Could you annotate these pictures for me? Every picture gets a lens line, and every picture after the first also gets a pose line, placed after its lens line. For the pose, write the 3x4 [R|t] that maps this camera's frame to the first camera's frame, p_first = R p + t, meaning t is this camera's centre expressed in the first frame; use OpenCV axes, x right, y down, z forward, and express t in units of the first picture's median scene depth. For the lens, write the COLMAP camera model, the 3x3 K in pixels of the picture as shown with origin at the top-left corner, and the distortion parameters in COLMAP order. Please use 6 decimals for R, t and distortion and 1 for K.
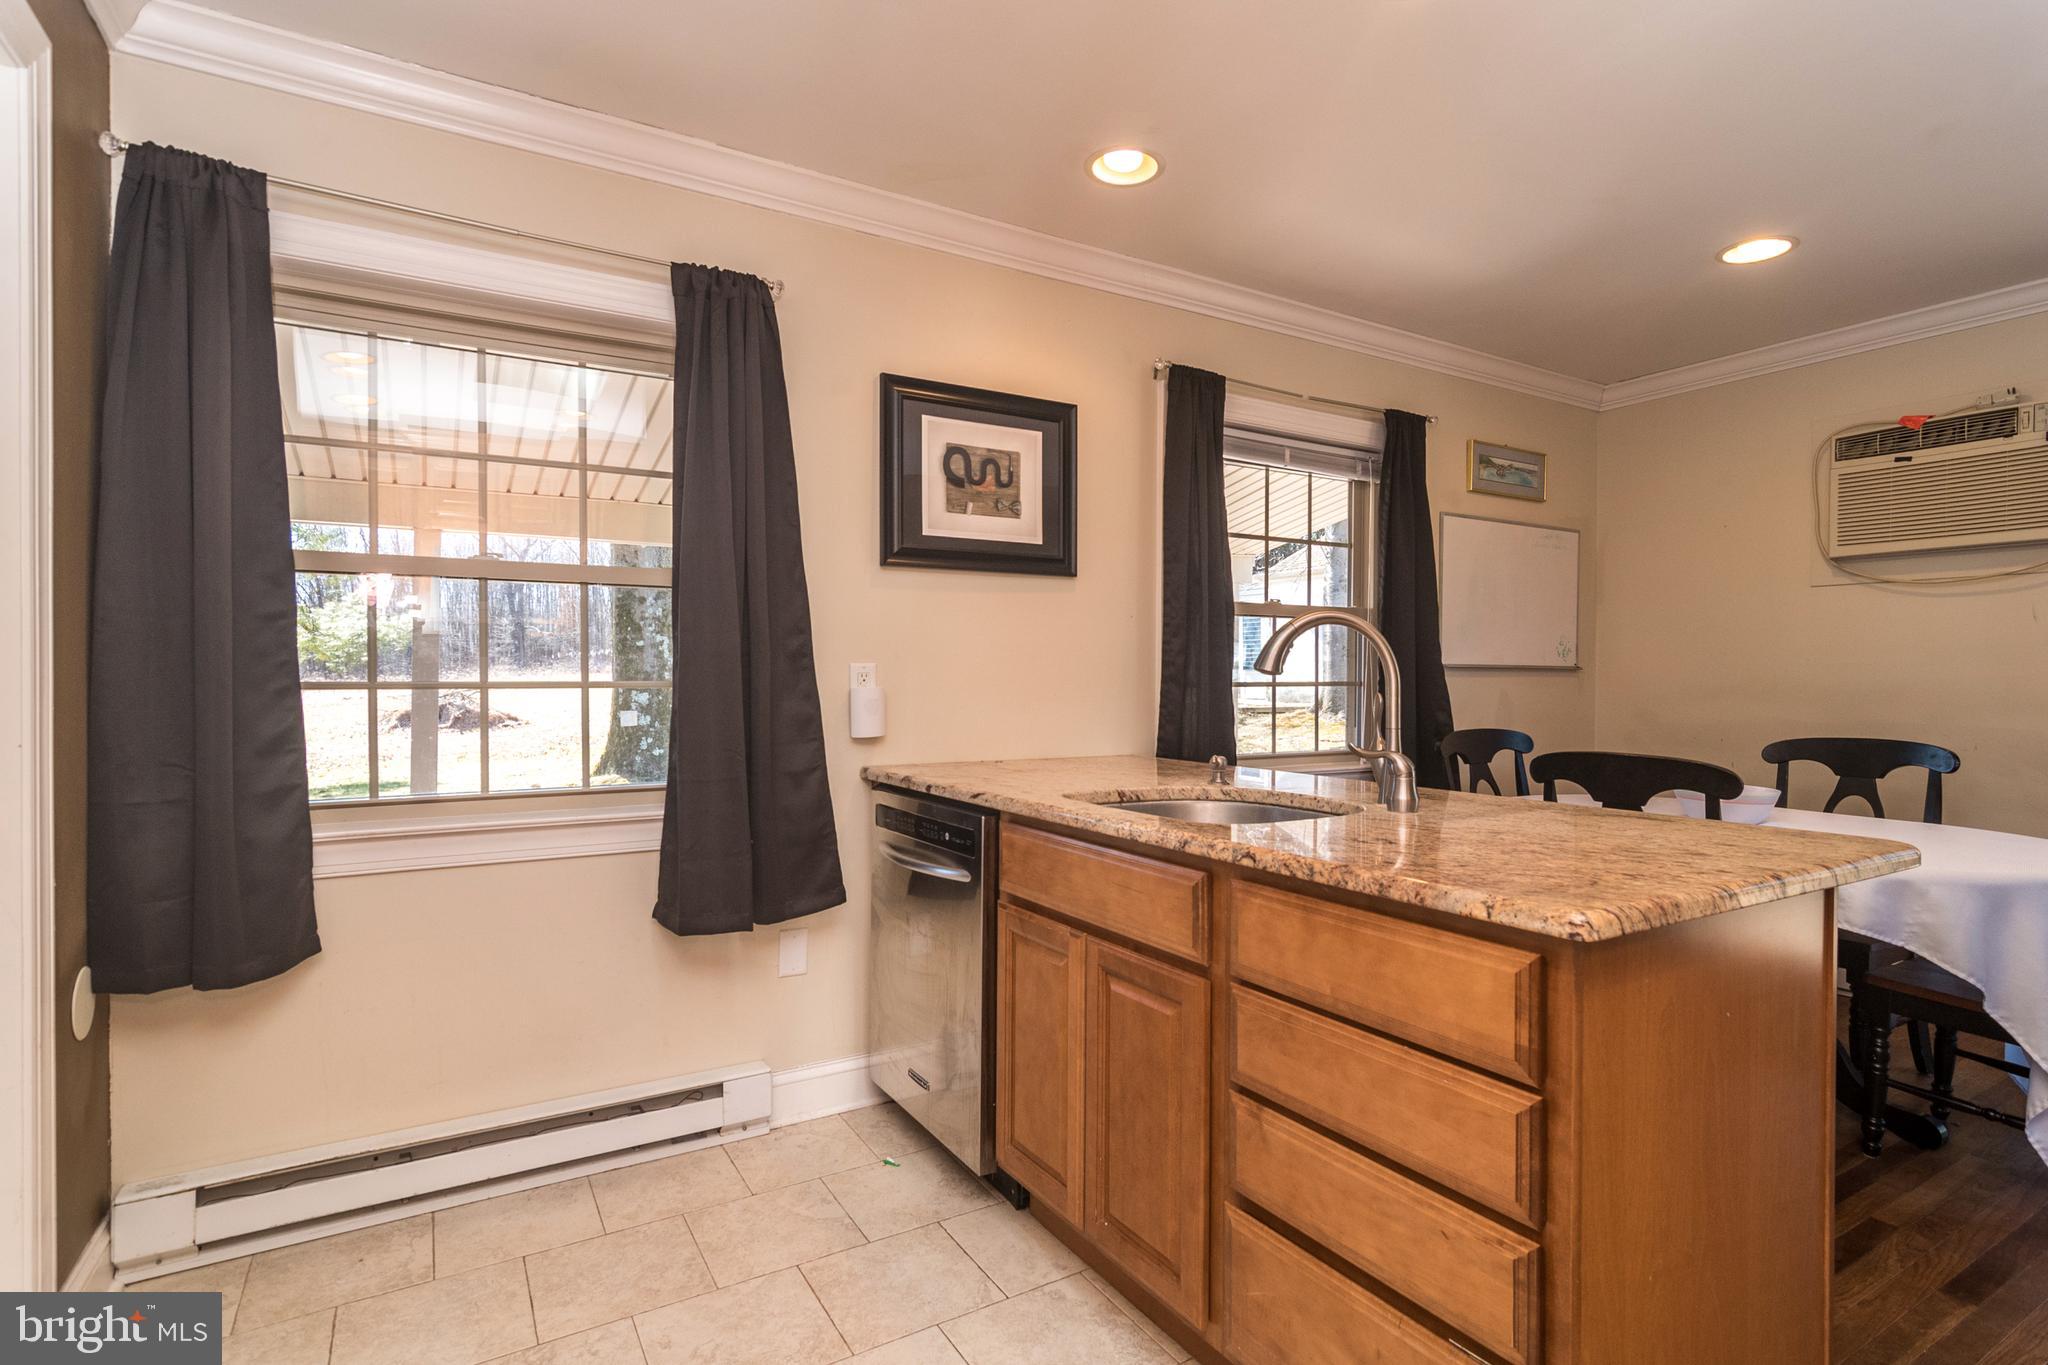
lens RADIAL K [[1042.1, 0, 1080.1], [0, 1042.1, 697.4], [0, 0, 1]] dist [-0.004546, 0.002072]
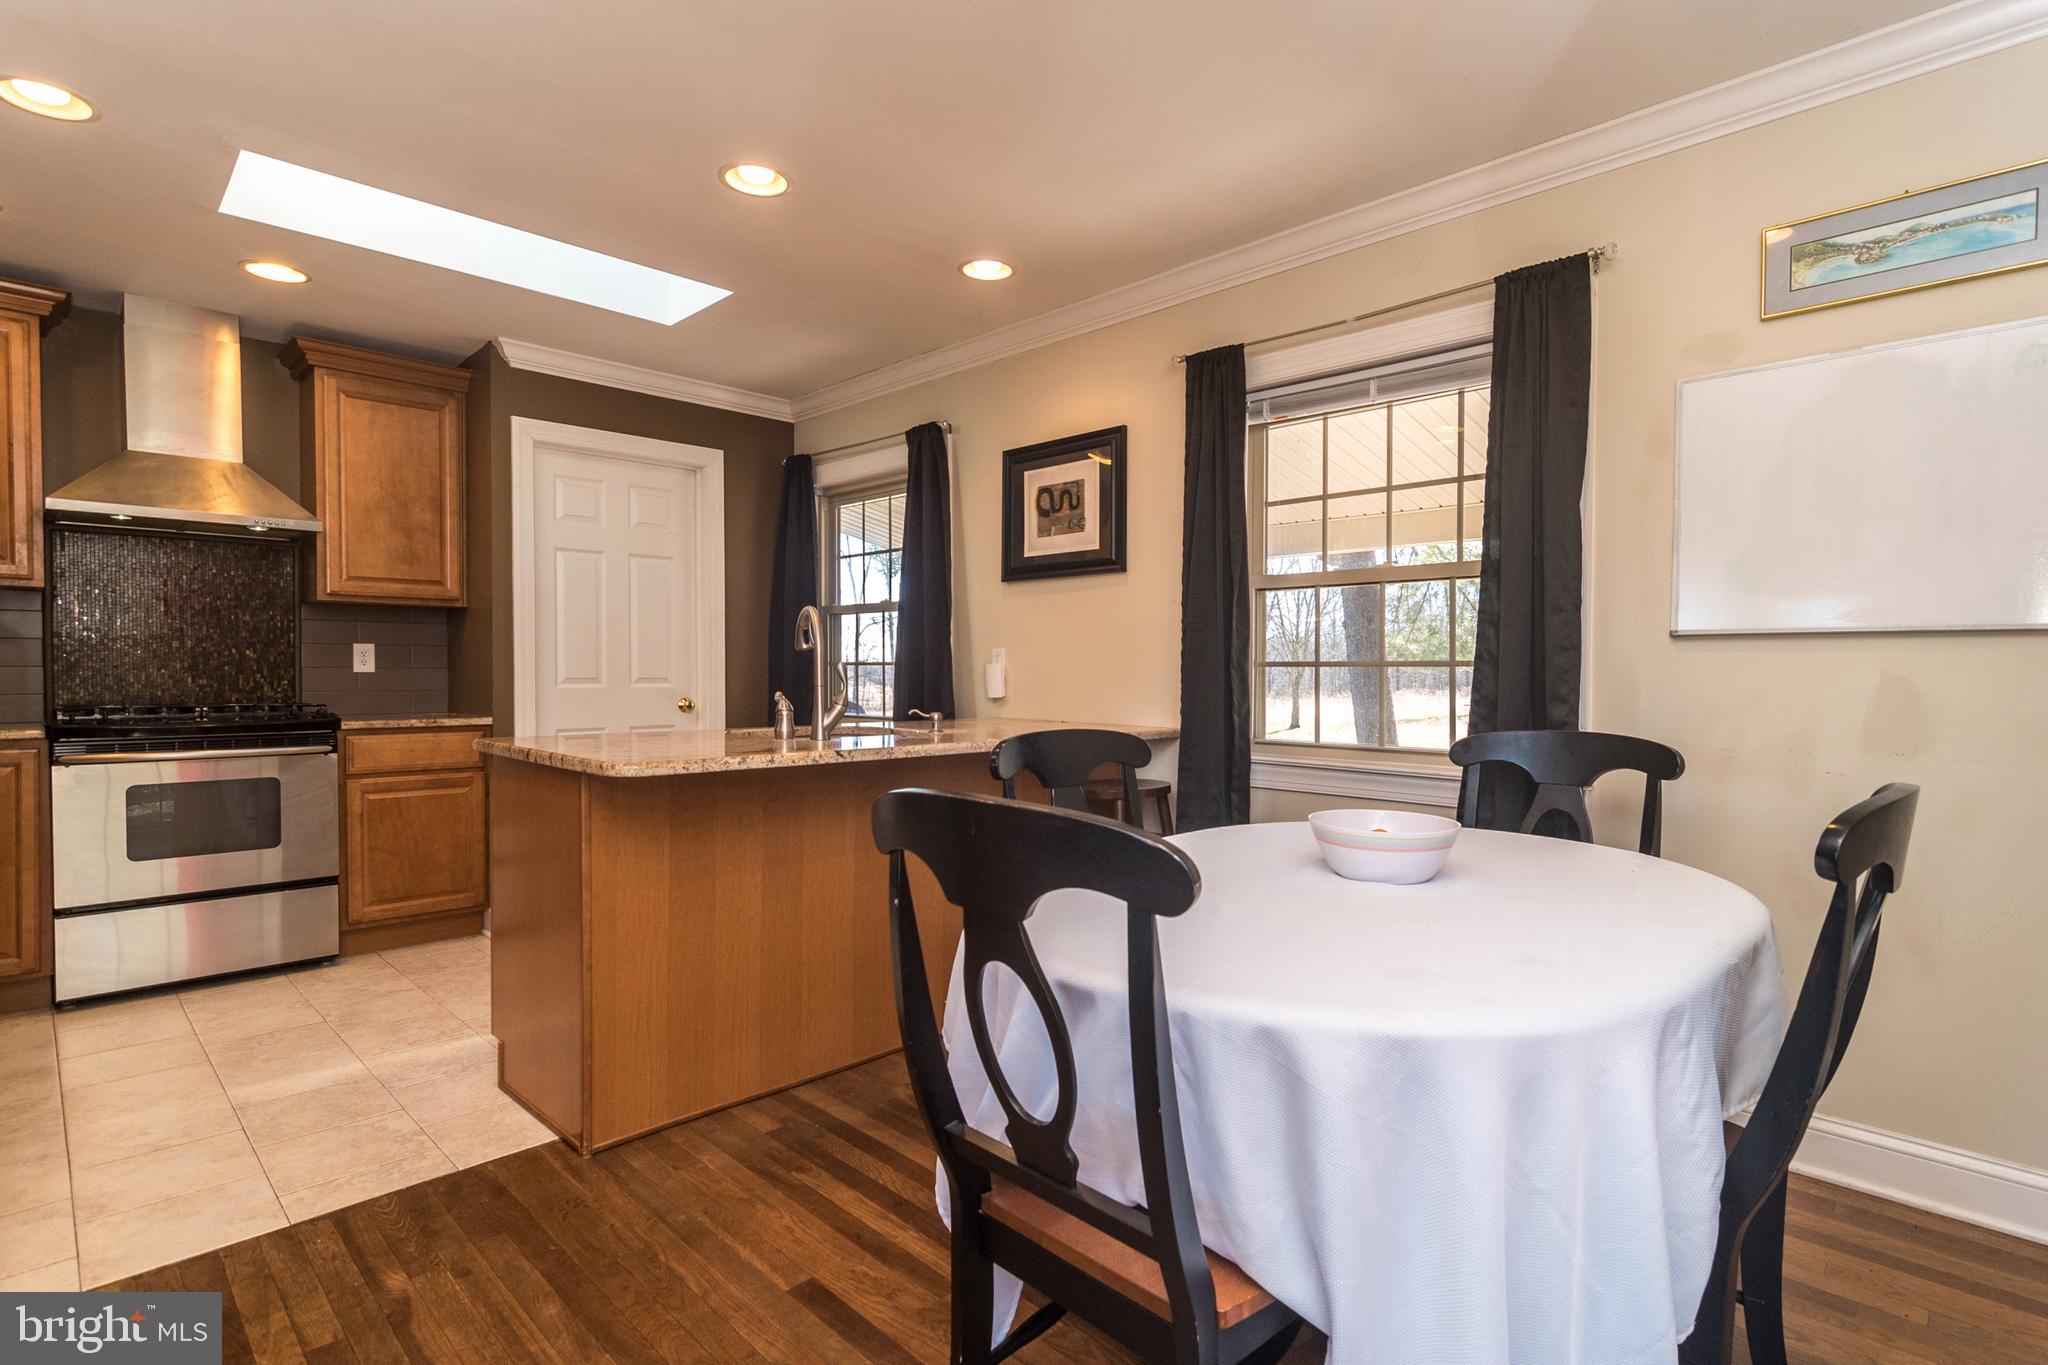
lens RADIAL K [[1014.6, 0, 994.5], [0, 1014.6, 702.8], [0, 0, 1]] dist [-0.000884, -0.001978]
pose [[0.200969, 0.030285, -0.979129, 1.159503], [-0.021416, 0.999419, 0.026516, 0.005611], [0.979363, 0.015640, 0.201501, 0.668268]]
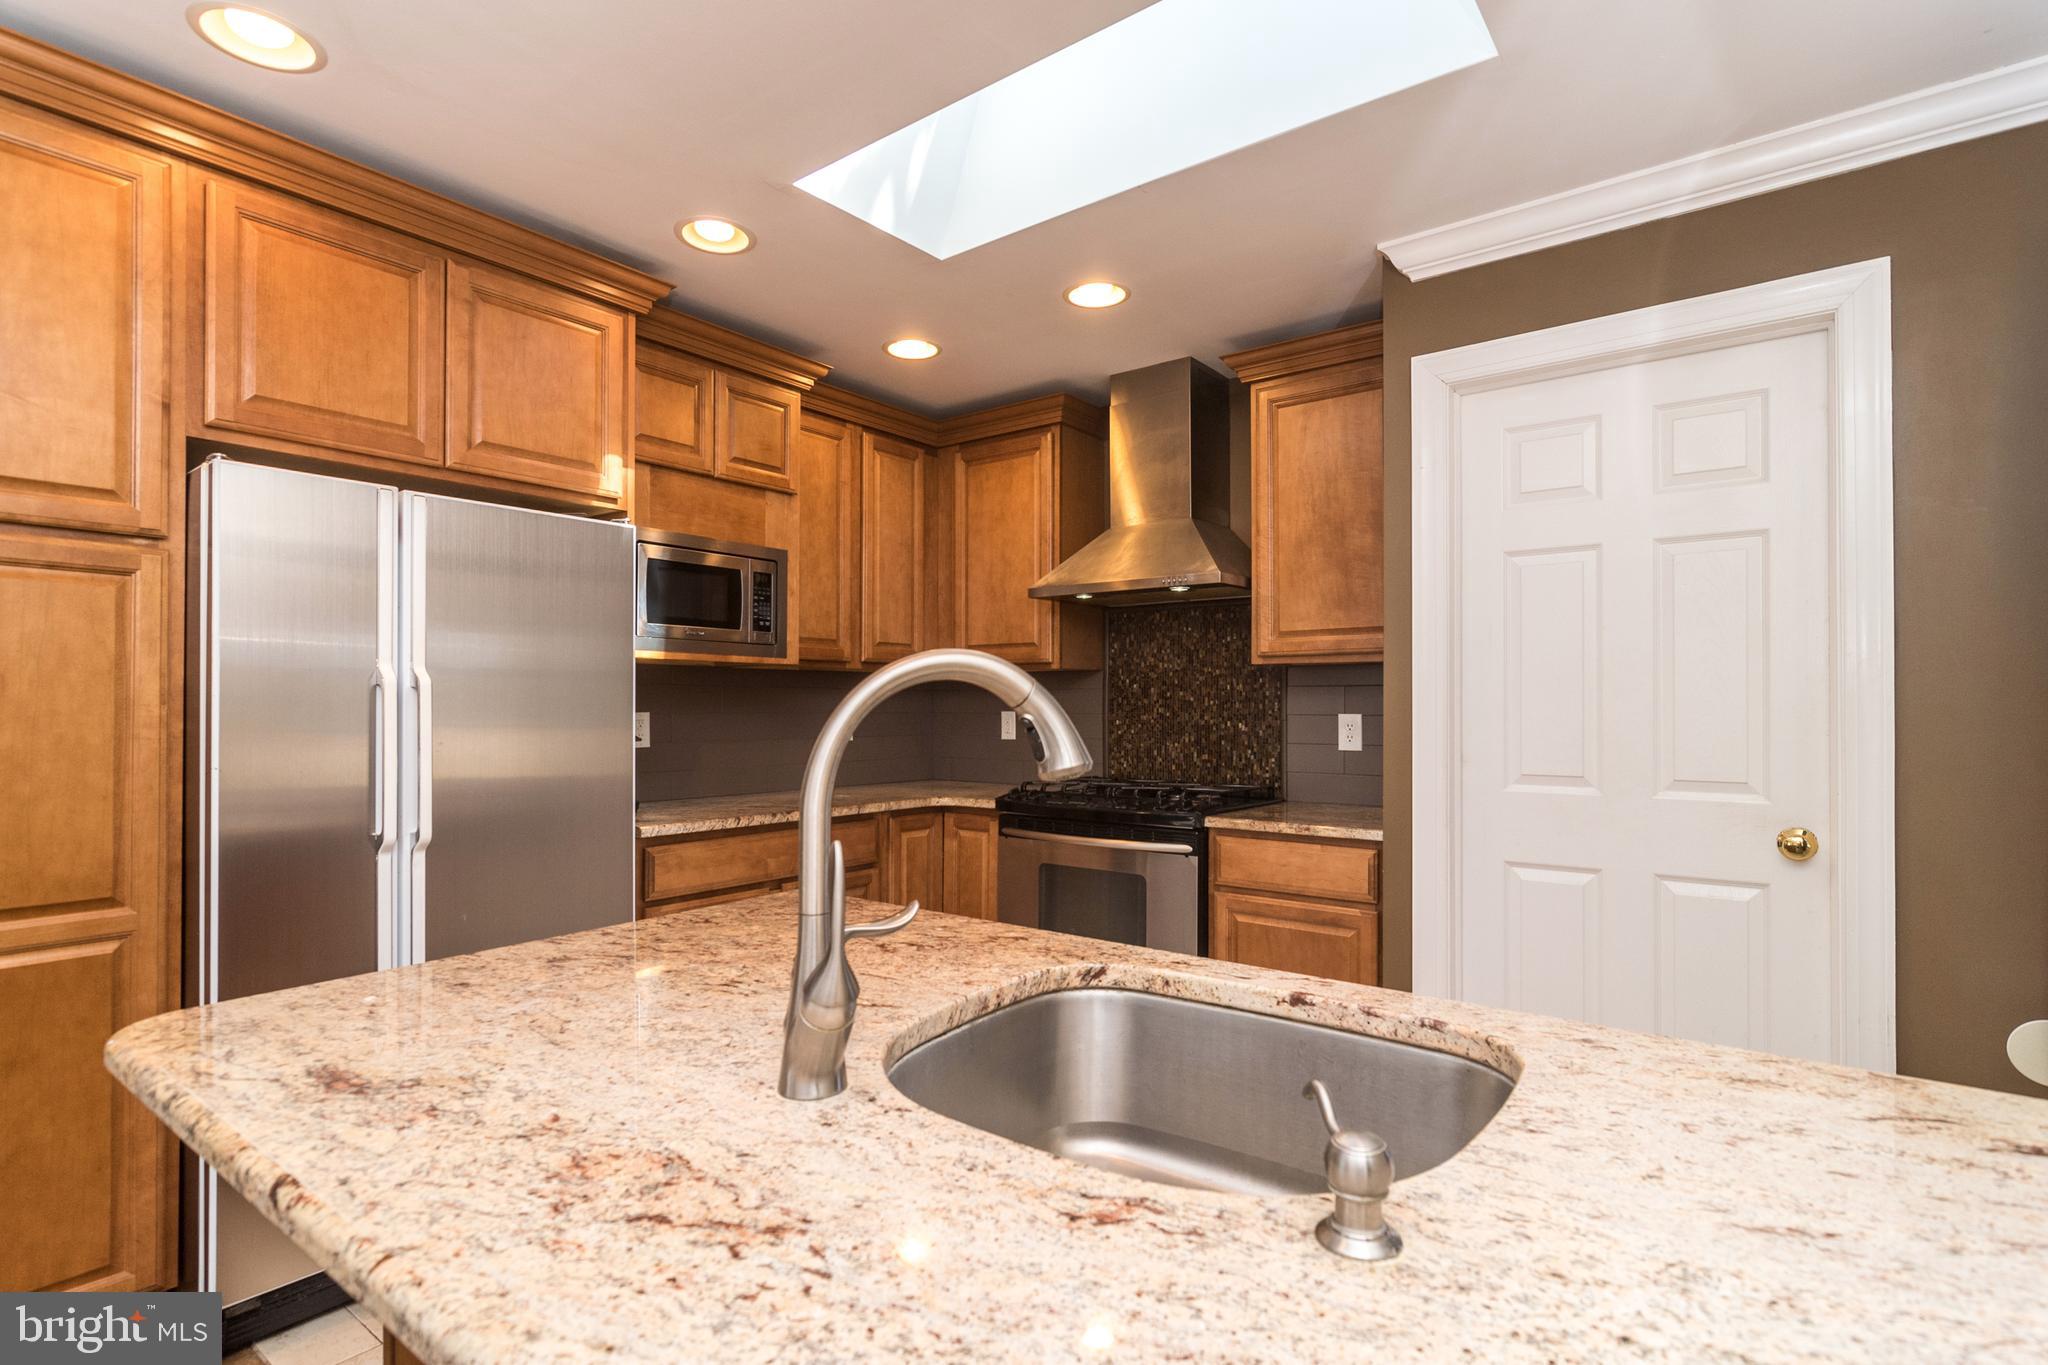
lens RADIAL K [[974.7, 0, 1018.3], [0, 974.7, 697.7], [0, 0, 1]] dist [-0.004168, -0.001025]
pose [[-0.936192, -0.003995, -0.351465, 0.255311], [-0.006465, 0.999962, 0.005856, -0.044725], [0.351428, 0.007755, -0.936183, 0.973893]]
